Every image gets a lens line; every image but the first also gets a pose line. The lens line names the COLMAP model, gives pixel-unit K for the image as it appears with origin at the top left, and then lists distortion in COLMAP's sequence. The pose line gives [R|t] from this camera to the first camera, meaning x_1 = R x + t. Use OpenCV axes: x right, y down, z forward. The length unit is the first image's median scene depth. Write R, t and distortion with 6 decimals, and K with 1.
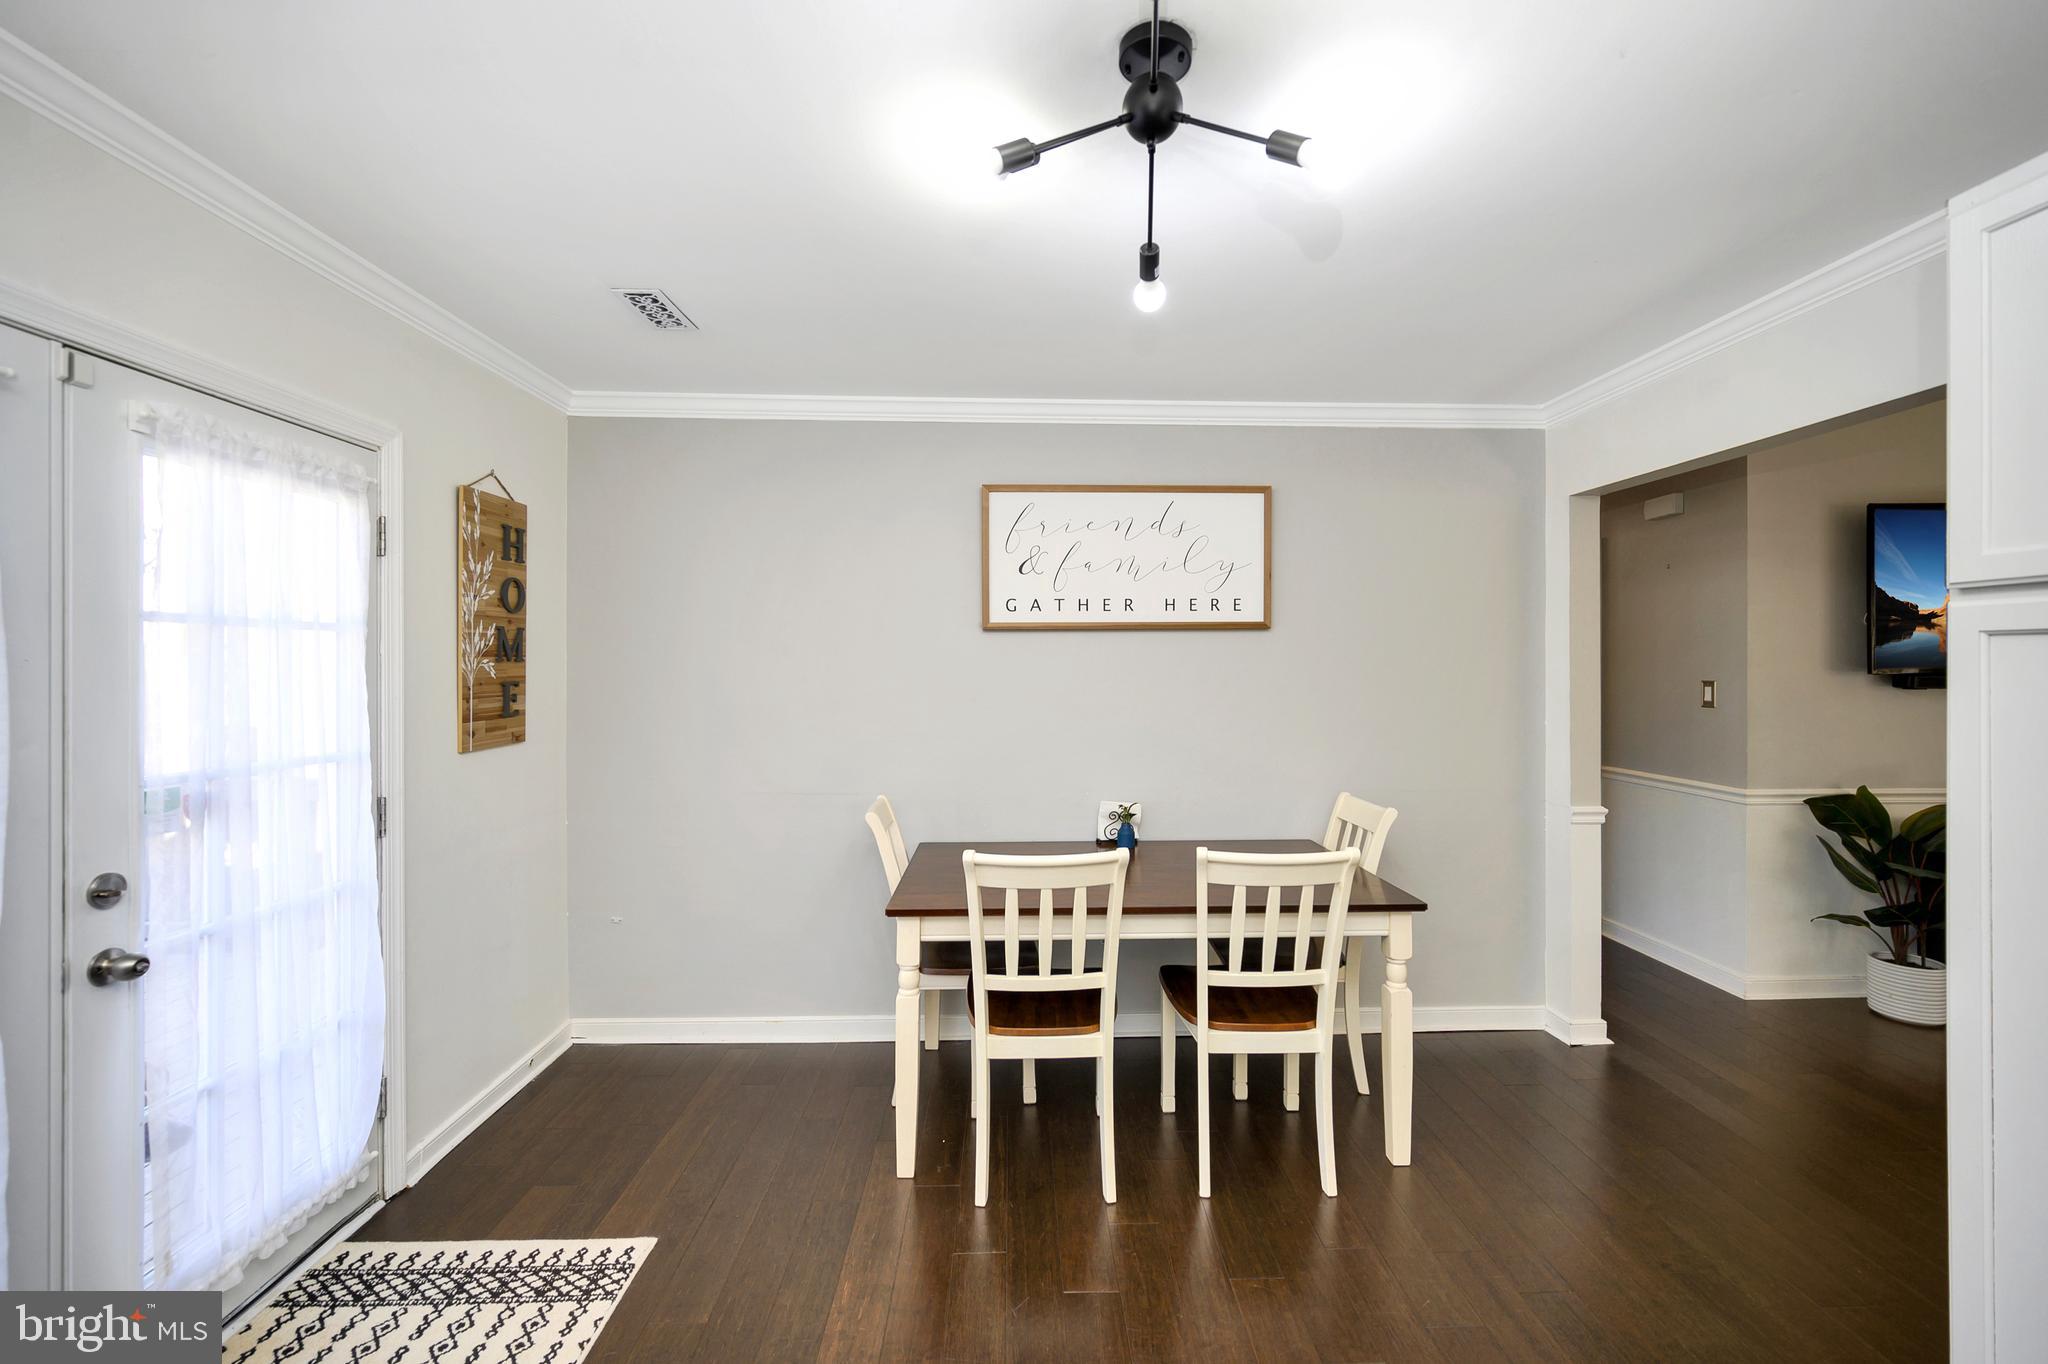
lens RADIAL K [[848.6, 0, 1062.7], [0, 848.6, 665.4], [0, 0, 1]] dist [0.003588, -0.000710]
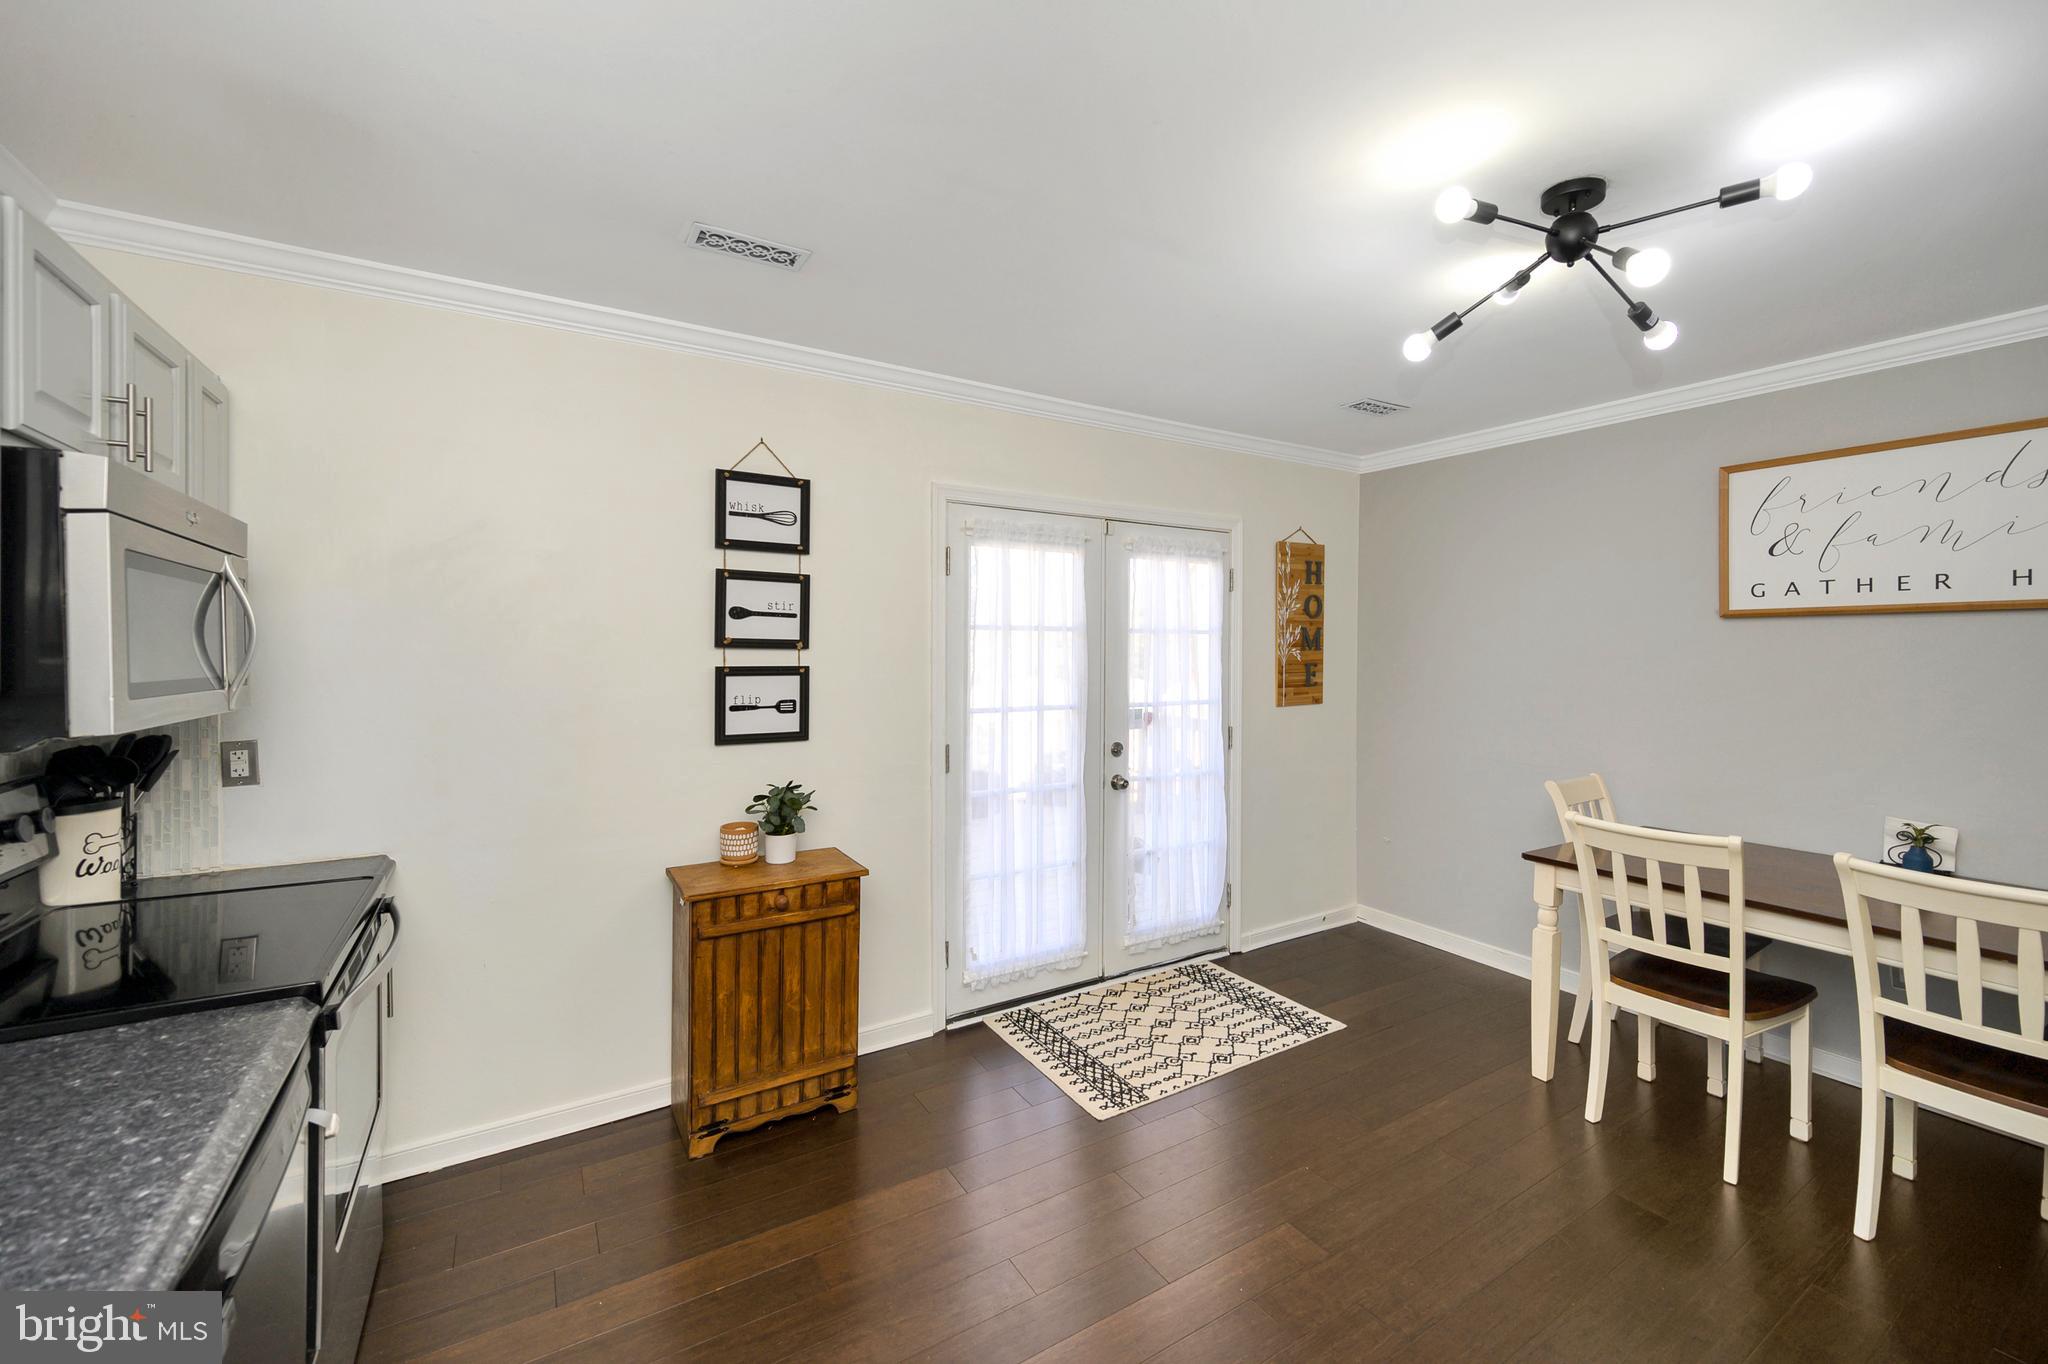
lens RADIAL K [[848.6, 0, 1014.1], [0, 848.6, 662.5], [0, 0, 1]] dist [0.003588, -0.000710]
pose [[0.475476, 0.015872, -0.879585, 0.463359], [-0.002989, 0.999861, 0.016427, -0.005665], [0.879723, -0.005181, 0.475457, -0.205179]]
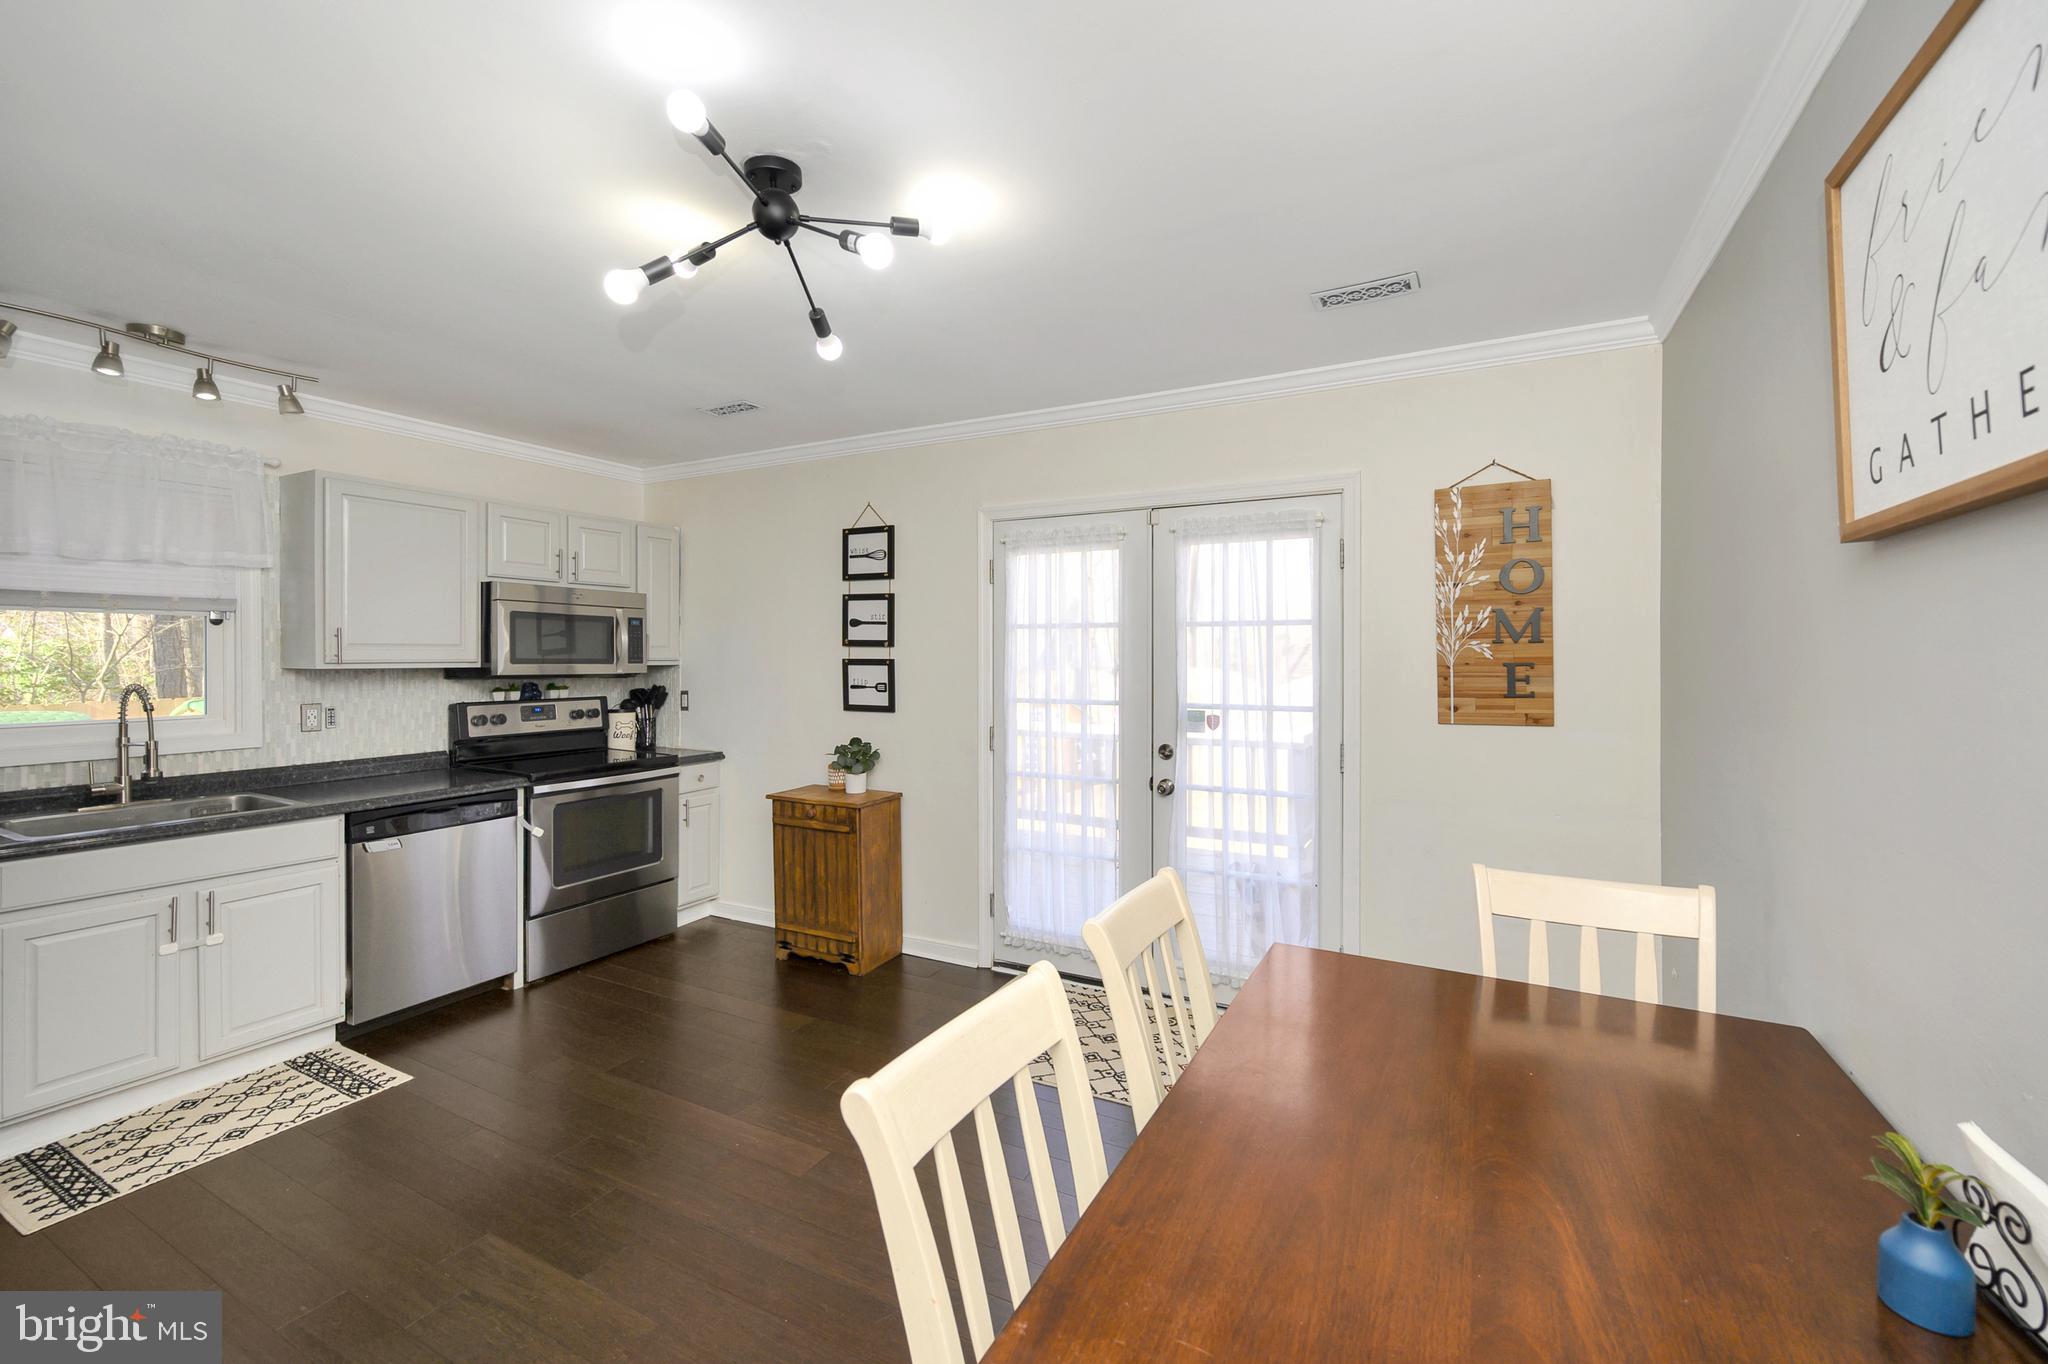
lens RADIAL K [[848.6, 0, 1011.7], [0, 848.6, 661.1], [0, 0, 1]] dist [0.003588, -0.000710]
pose [[-0.528459, 0.003731, -0.848951, 0.552342], [-0.001268, 0.999986, 0.005184, 0.013661], [0.848958, 0.003816, -0.528447, 1.085033]]
